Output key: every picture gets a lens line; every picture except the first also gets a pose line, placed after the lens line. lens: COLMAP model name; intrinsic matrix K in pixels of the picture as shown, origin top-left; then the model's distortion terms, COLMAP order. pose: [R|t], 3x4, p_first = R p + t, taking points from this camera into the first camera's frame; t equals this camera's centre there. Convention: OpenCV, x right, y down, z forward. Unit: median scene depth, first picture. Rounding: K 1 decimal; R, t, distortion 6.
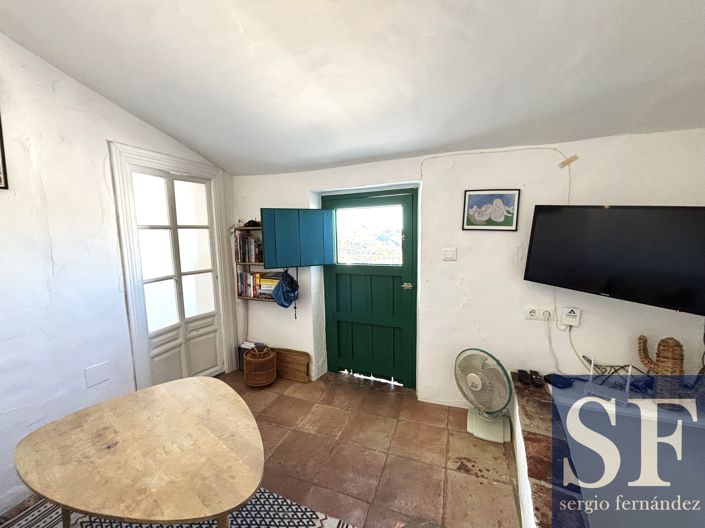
lens RADIAL K [[280.7, 0, 352.1], [0, 280.7, 263.5], [0, 0, 1]] dist [-0.000680, -0.000722]
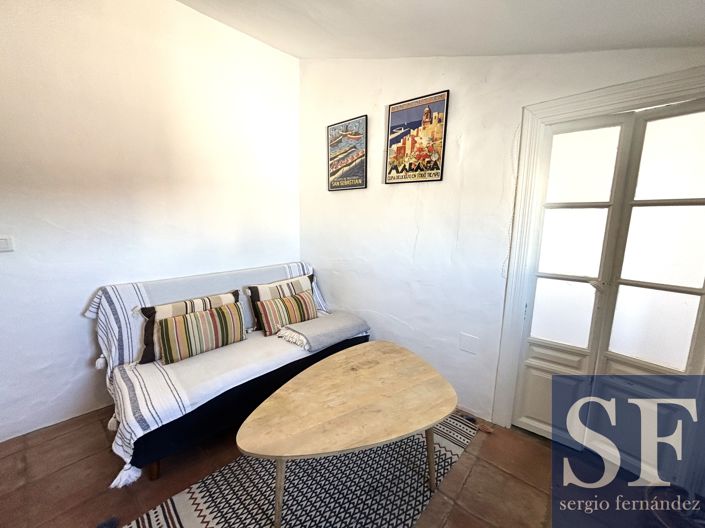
lens RADIAL K [[280.7, 0, 351.2], [0, 280.7, 263.6], [0, 0, 1]] dist [-0.000680, -0.000722]
pose [[-0.347874, 0.168756, -0.922228, 0.185081], [-0.103277, 0.970783, 0.216598, -0.085146], [0.931836, 0.170594, -0.320281, 0.755879]]
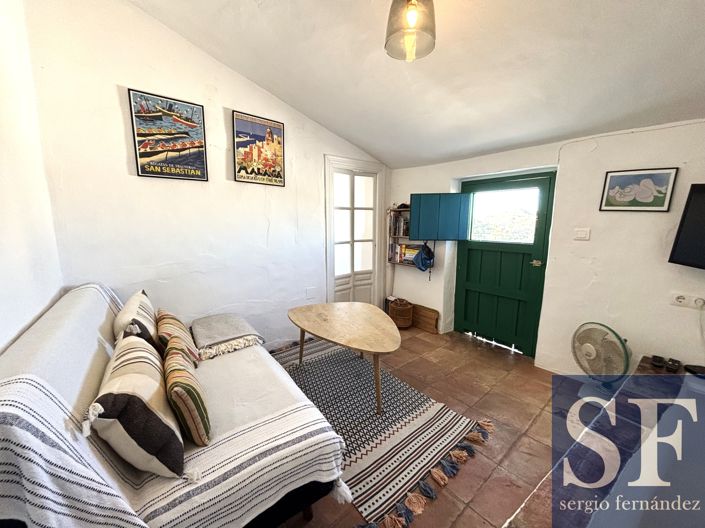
lens RADIAL K [[280.7, 0, 351.5], [0, 280.7, 262.9], [0, 0, 1]] dist [-0.000680, -0.000722]
pose [[0.873343, 0.094895, -0.477773, 0.104272], [-0.070989, 0.995164, 0.067895, 0.064732], [0.481905, -0.025379, 0.875856, -0.338821]]
